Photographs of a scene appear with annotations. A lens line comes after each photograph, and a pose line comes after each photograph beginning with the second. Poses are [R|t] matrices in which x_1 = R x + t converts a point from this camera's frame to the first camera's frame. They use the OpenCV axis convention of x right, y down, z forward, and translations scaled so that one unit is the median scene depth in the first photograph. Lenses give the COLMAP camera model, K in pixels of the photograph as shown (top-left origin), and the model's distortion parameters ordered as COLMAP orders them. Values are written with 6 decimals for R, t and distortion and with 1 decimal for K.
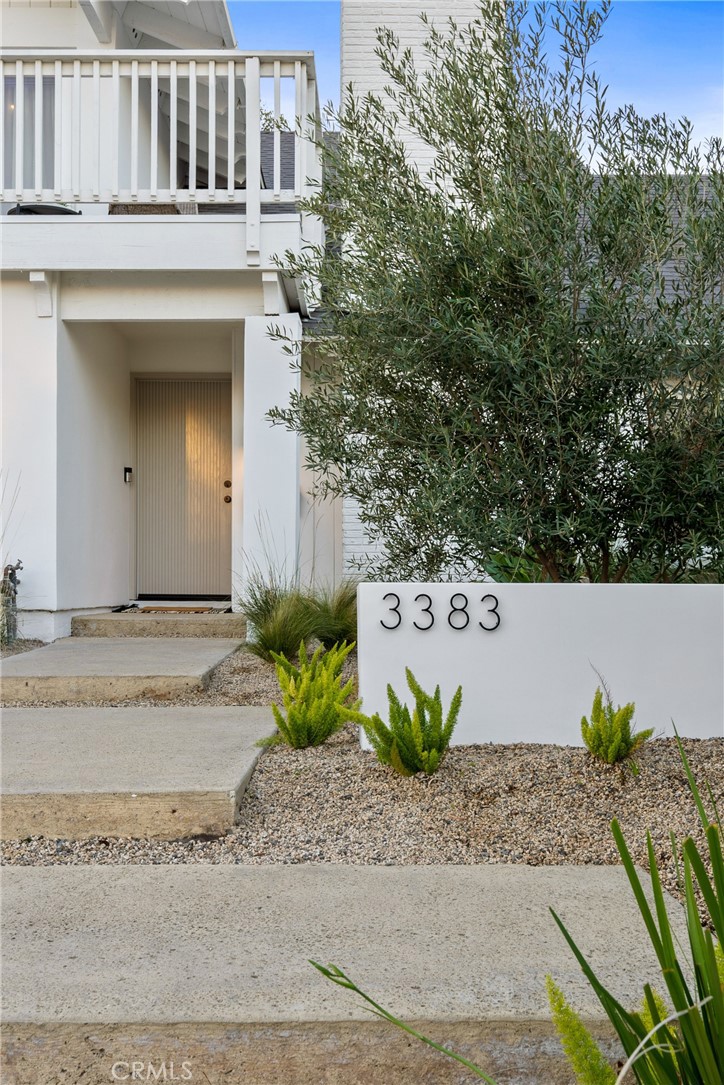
lens RADIAL K [[1166.9, 0, 362.0], [0, 1166.9, 543.0], [0, 0, 1]] dist [-0.002045, 0.000000]
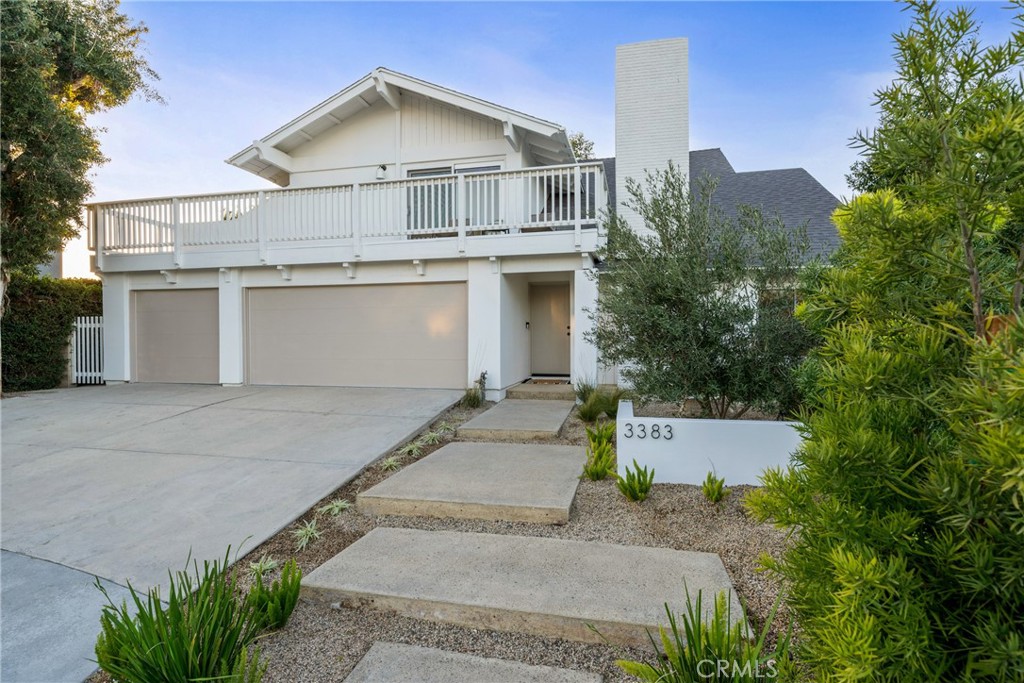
lens RADIAL K [[501.7, 0, 513.7], [0, 501.7, 340.7], [0, 0, 1]] dist [-0.000281, -0.000050]
pose [[0.974785, -0.006403, -0.223054, 0.023303], [0.005668, 0.999976, -0.003934, -0.127216], [0.223074, 0.002571, 0.974798, -0.140925]]
